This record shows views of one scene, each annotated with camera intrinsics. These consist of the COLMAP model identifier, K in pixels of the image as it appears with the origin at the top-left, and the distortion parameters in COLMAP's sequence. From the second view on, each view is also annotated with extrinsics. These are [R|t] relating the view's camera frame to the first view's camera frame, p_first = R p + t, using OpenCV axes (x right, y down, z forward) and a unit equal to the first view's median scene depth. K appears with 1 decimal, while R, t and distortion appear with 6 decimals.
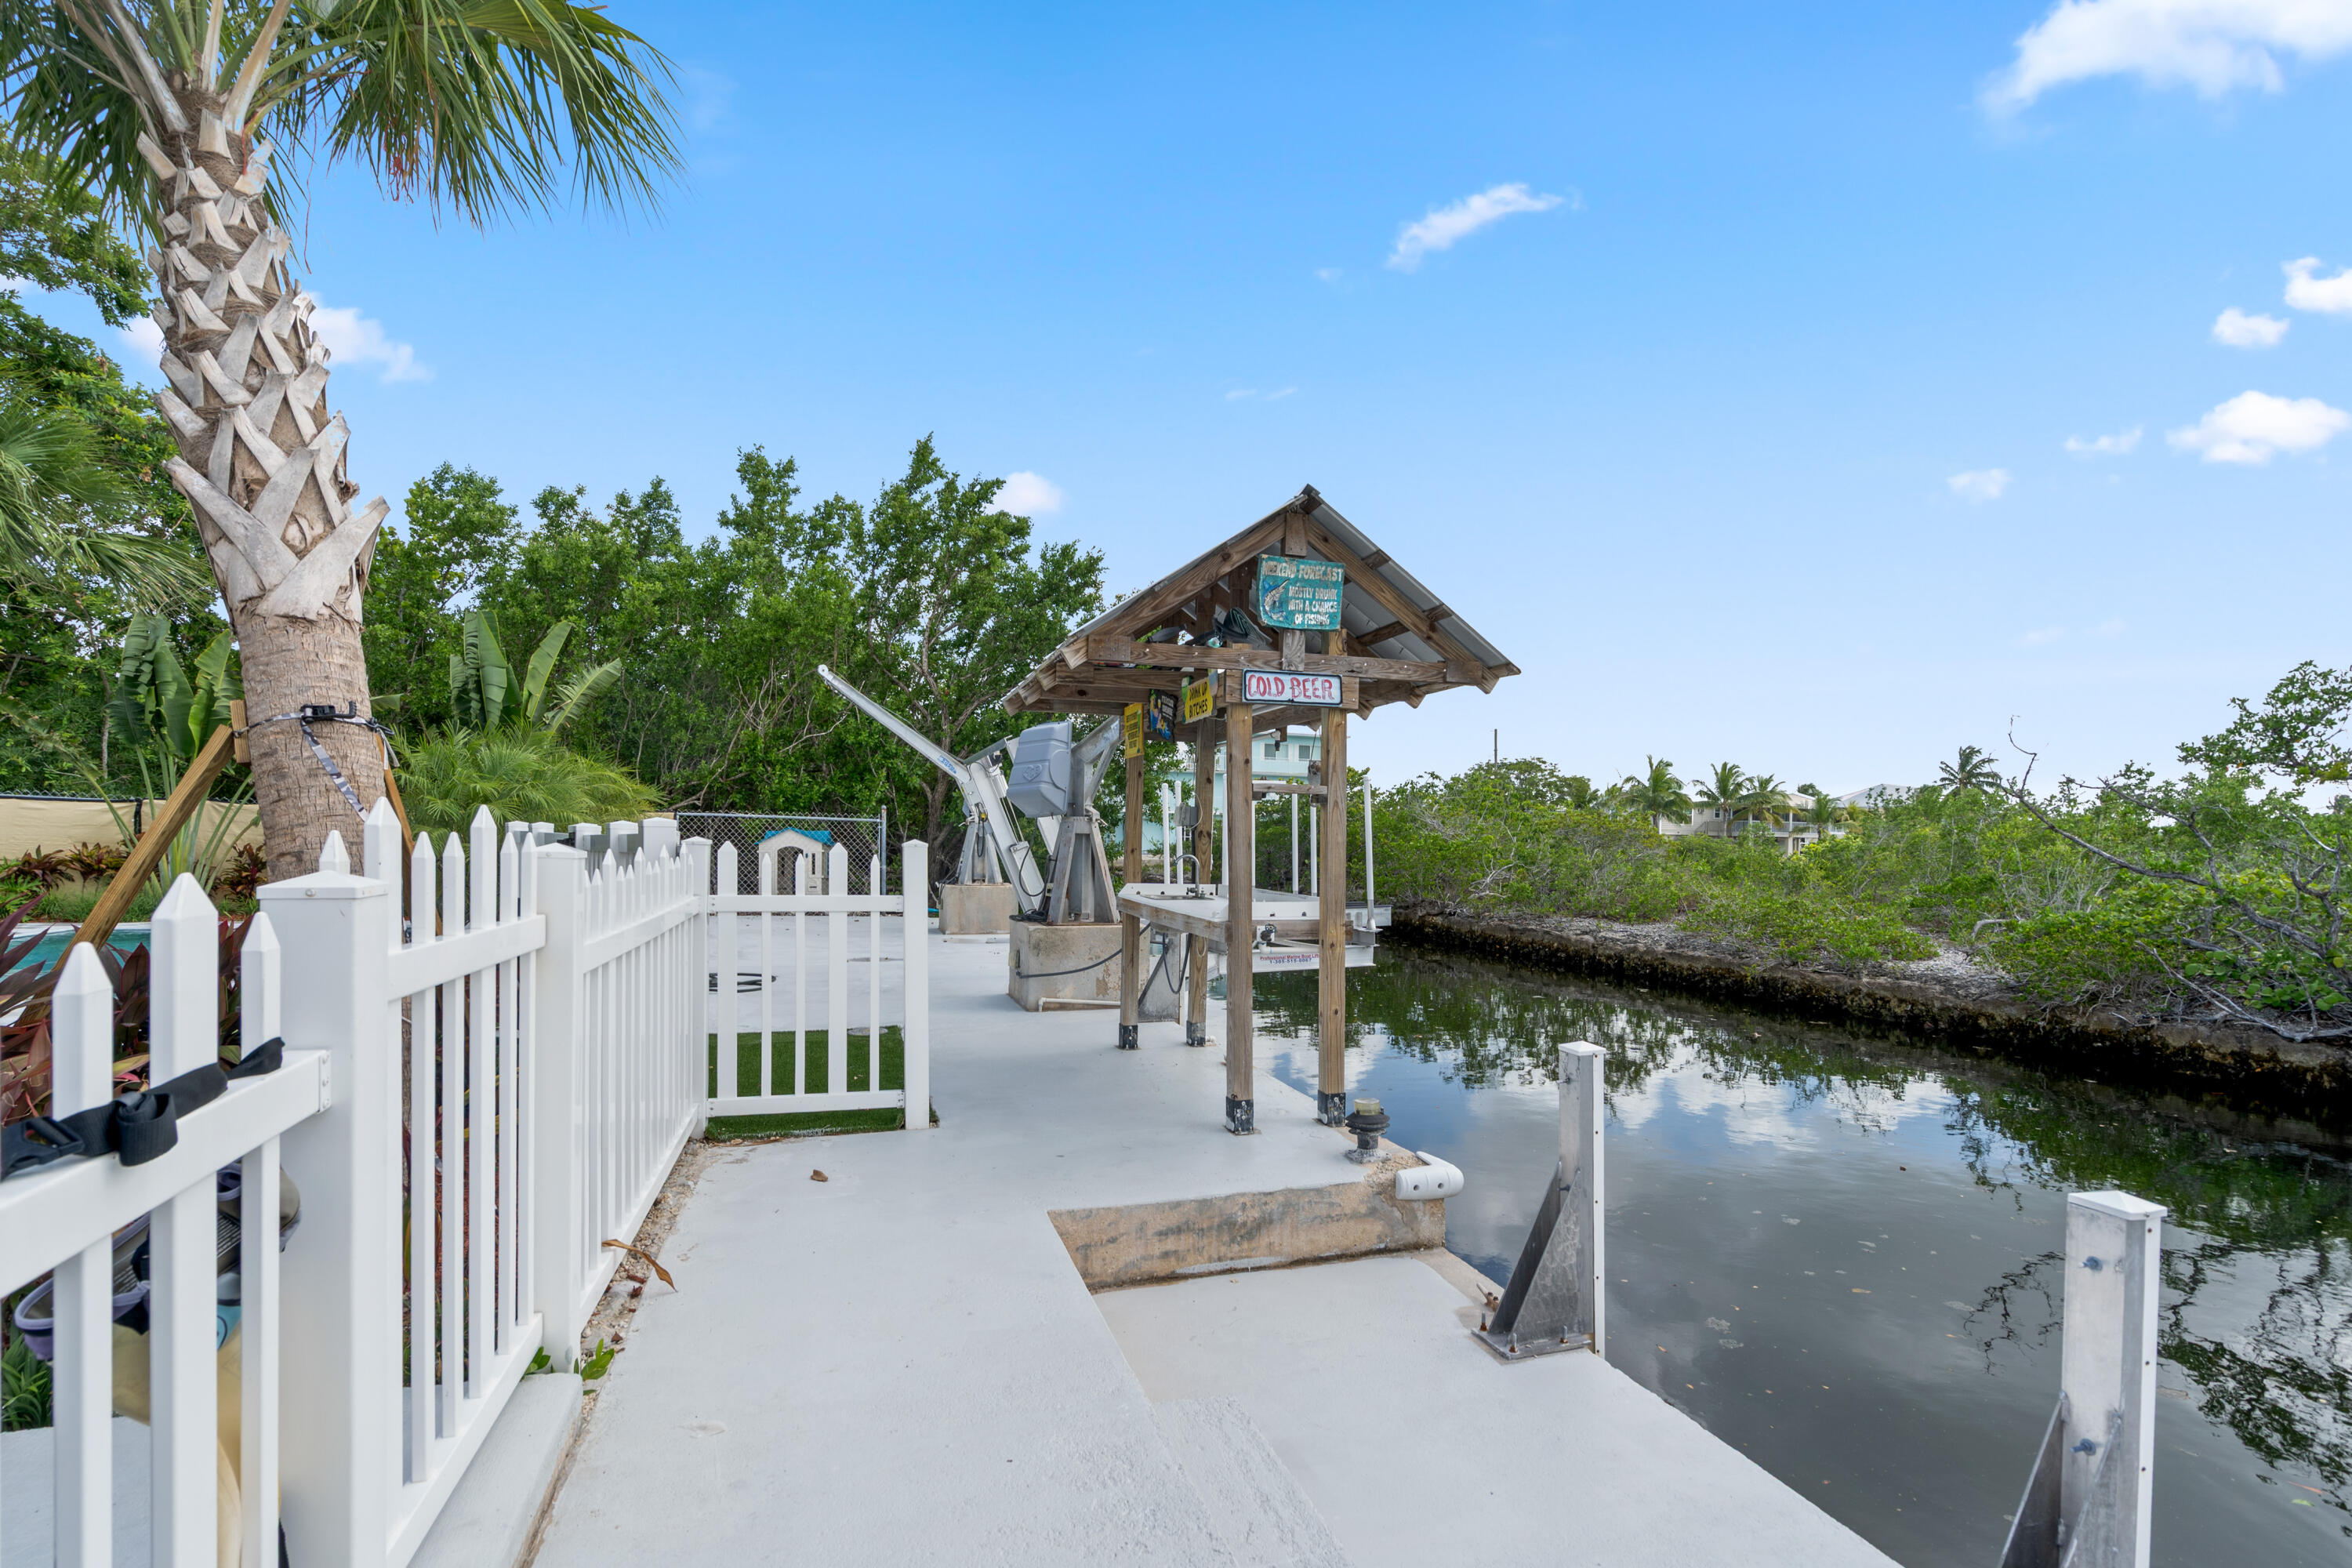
lens RADIAL K [[1074.4, 0, 1173.2], [0, 1074.4, 863.3], [0, 0, 1]] dist [-0.009029, 0.002911]
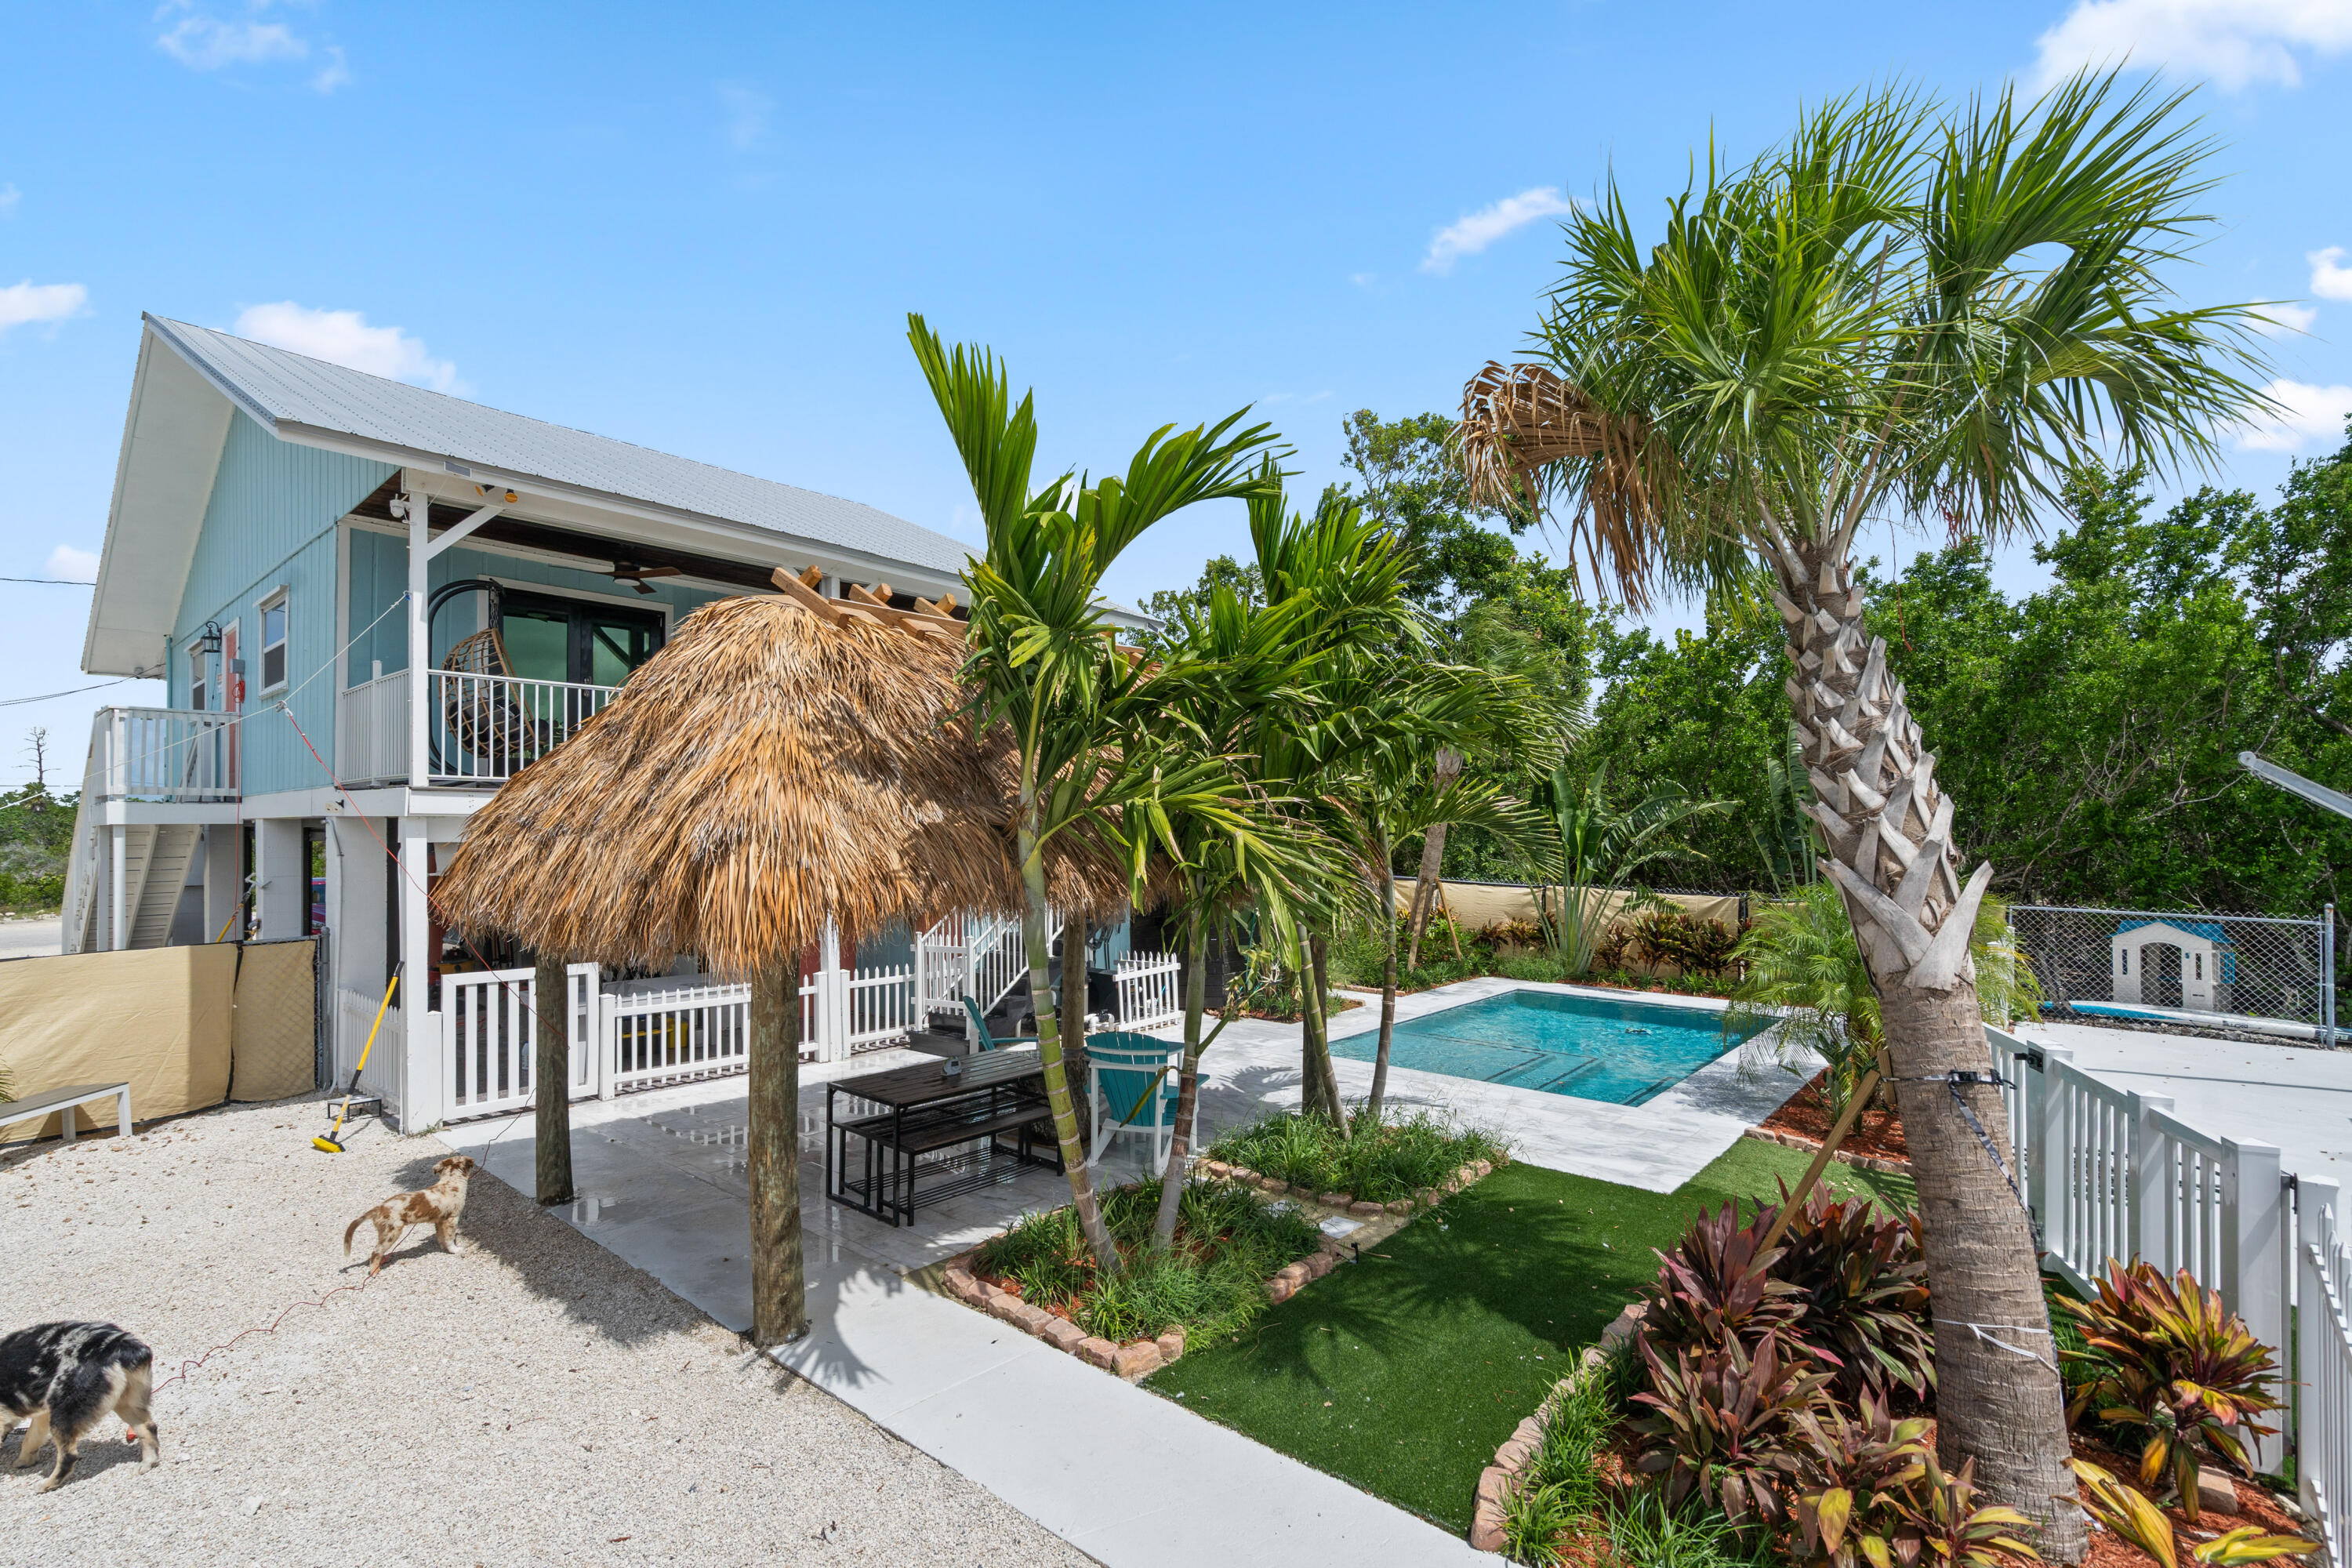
lens RADIAL K [[1074.4, 0, 1174.8], [0, 1074.4, 809.6], [0, 0, 1]] dist [-0.009029, 0.002911]
pose [[0.522832, -0.025805, -0.852045, -0.172703], [-0.009145, 0.999314, -0.035876, -0.273043], [0.852387, 0.026549, 0.522238, -0.254805]]
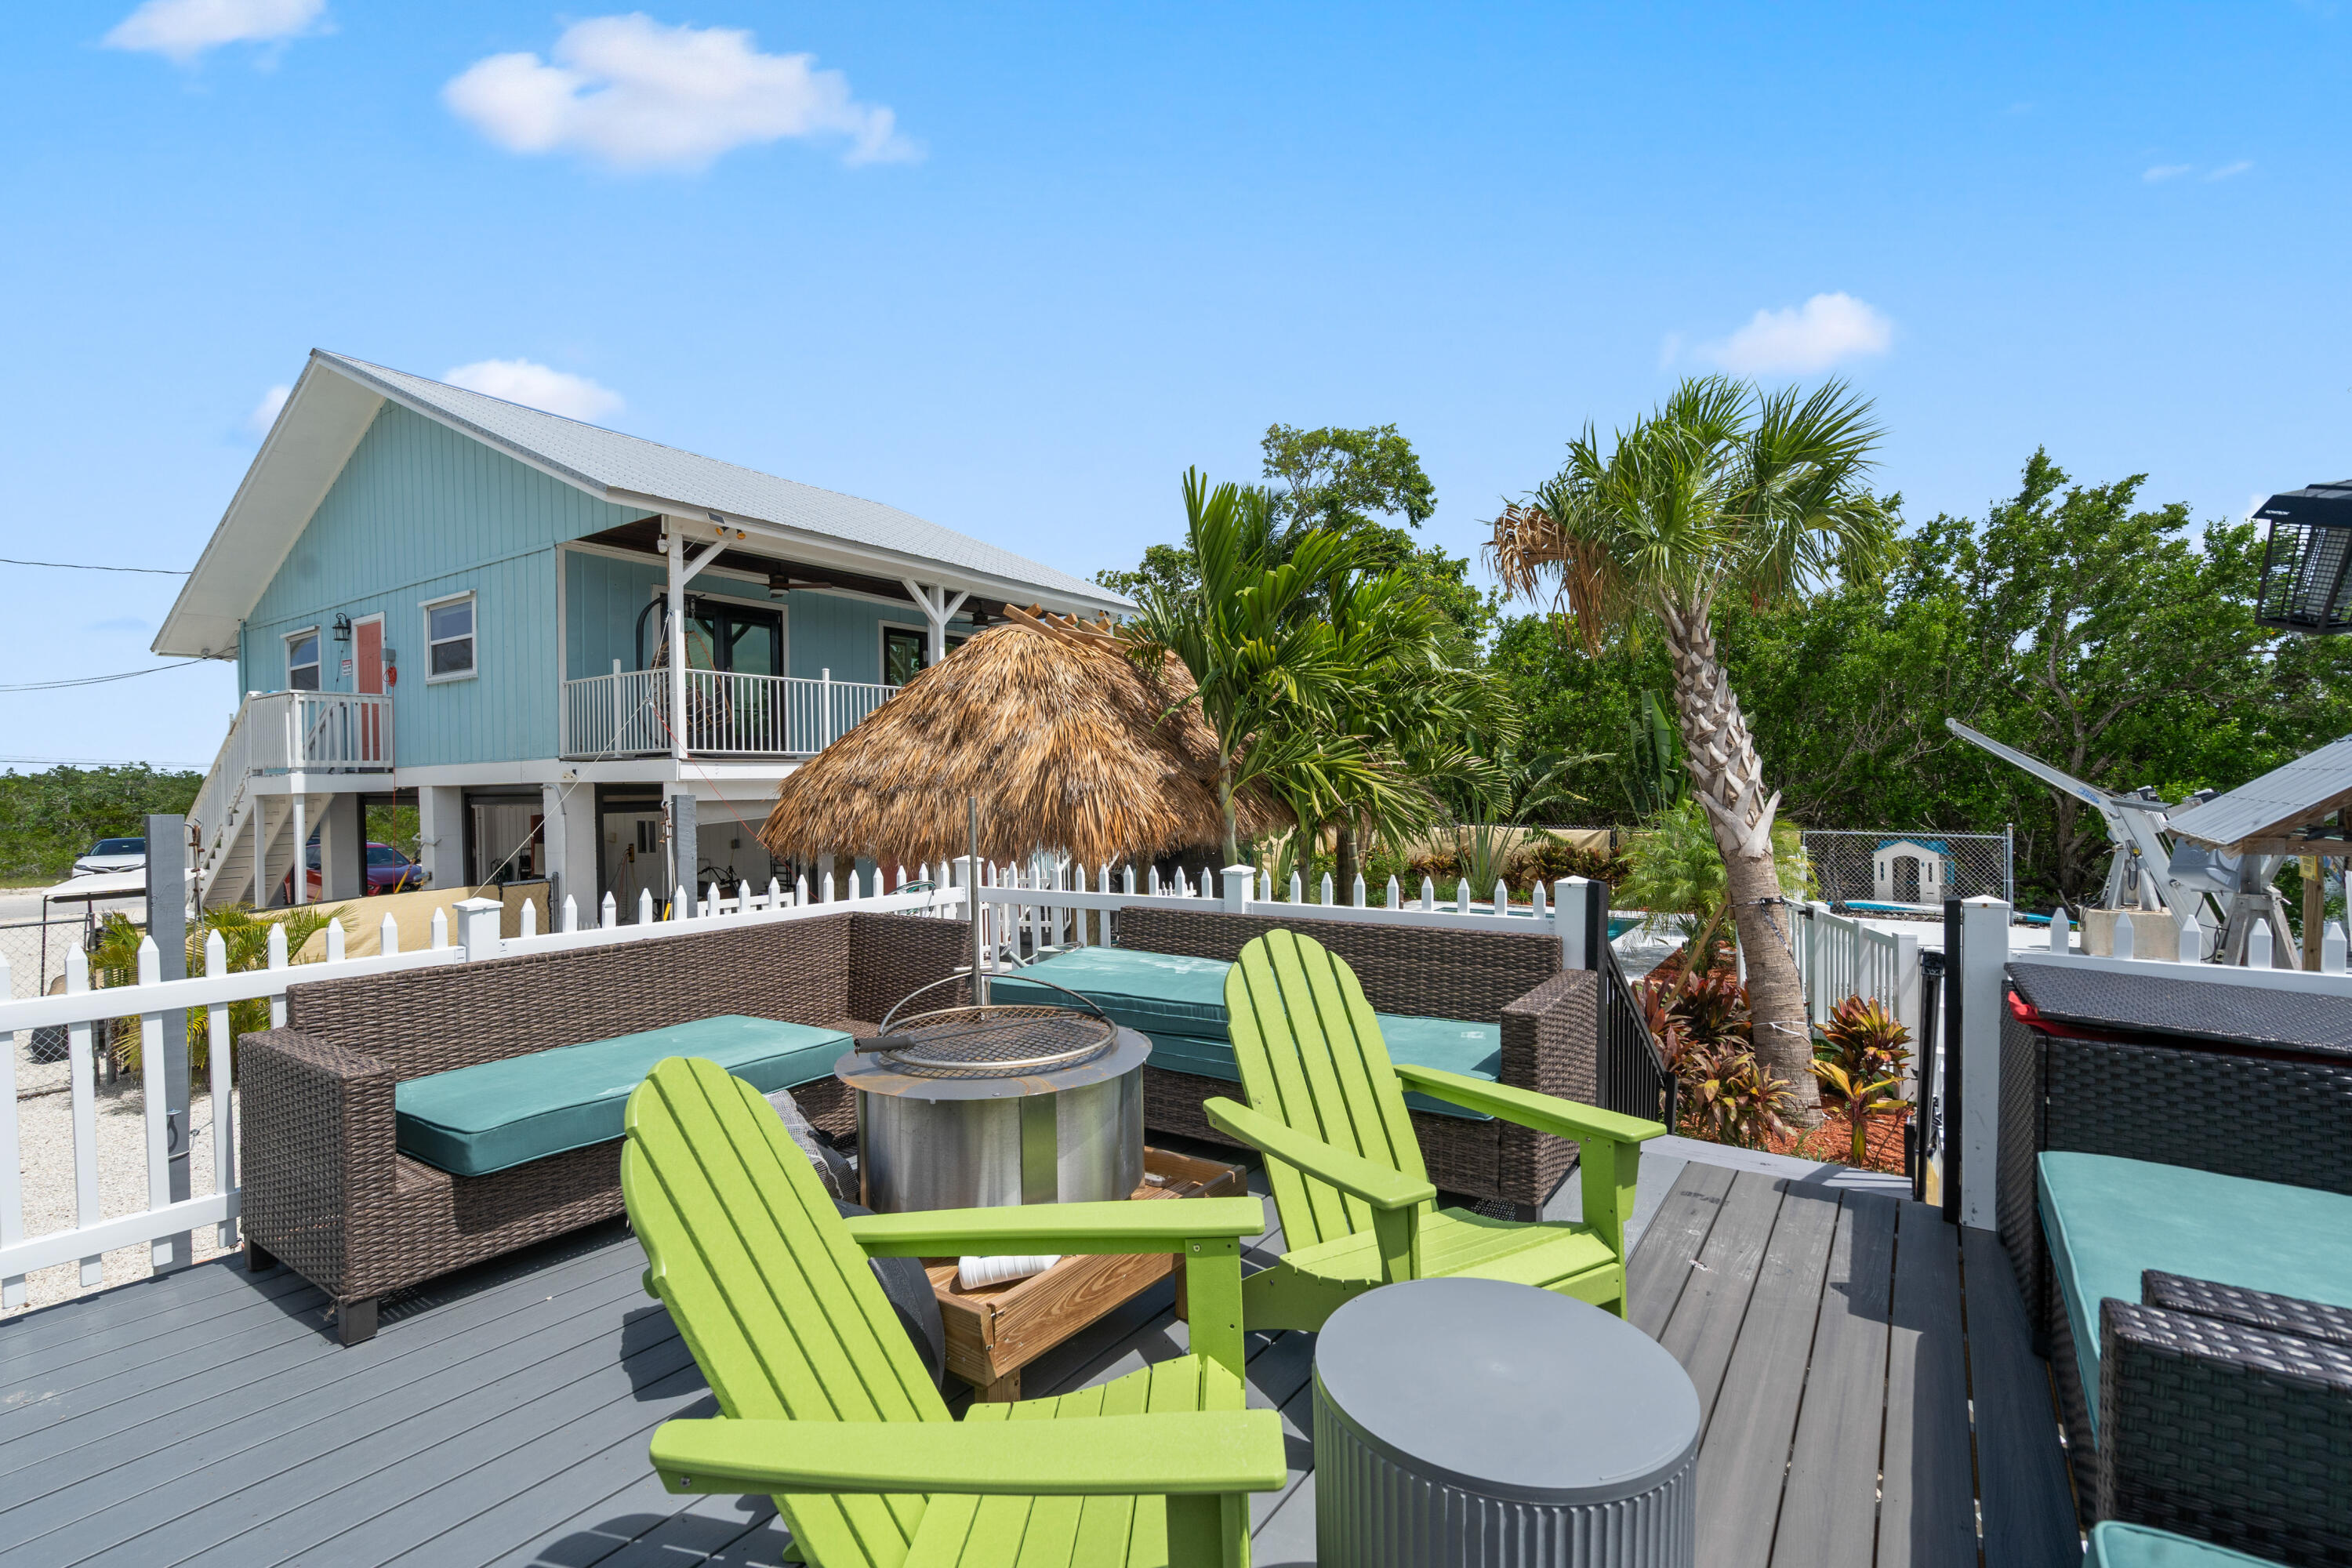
lens RADIAL K [[1074.4, 0, 1171.5], [0, 1074.4, 783.4], [0, 0, 1]] dist [-0.009029, 0.002911]
pose [[0.622132, -0.020659, -0.782640, 0.145673], [0.008439, 0.999771, -0.019681, -0.254343], [0.782867, 0.005639, 0.622164, -1.006935]]
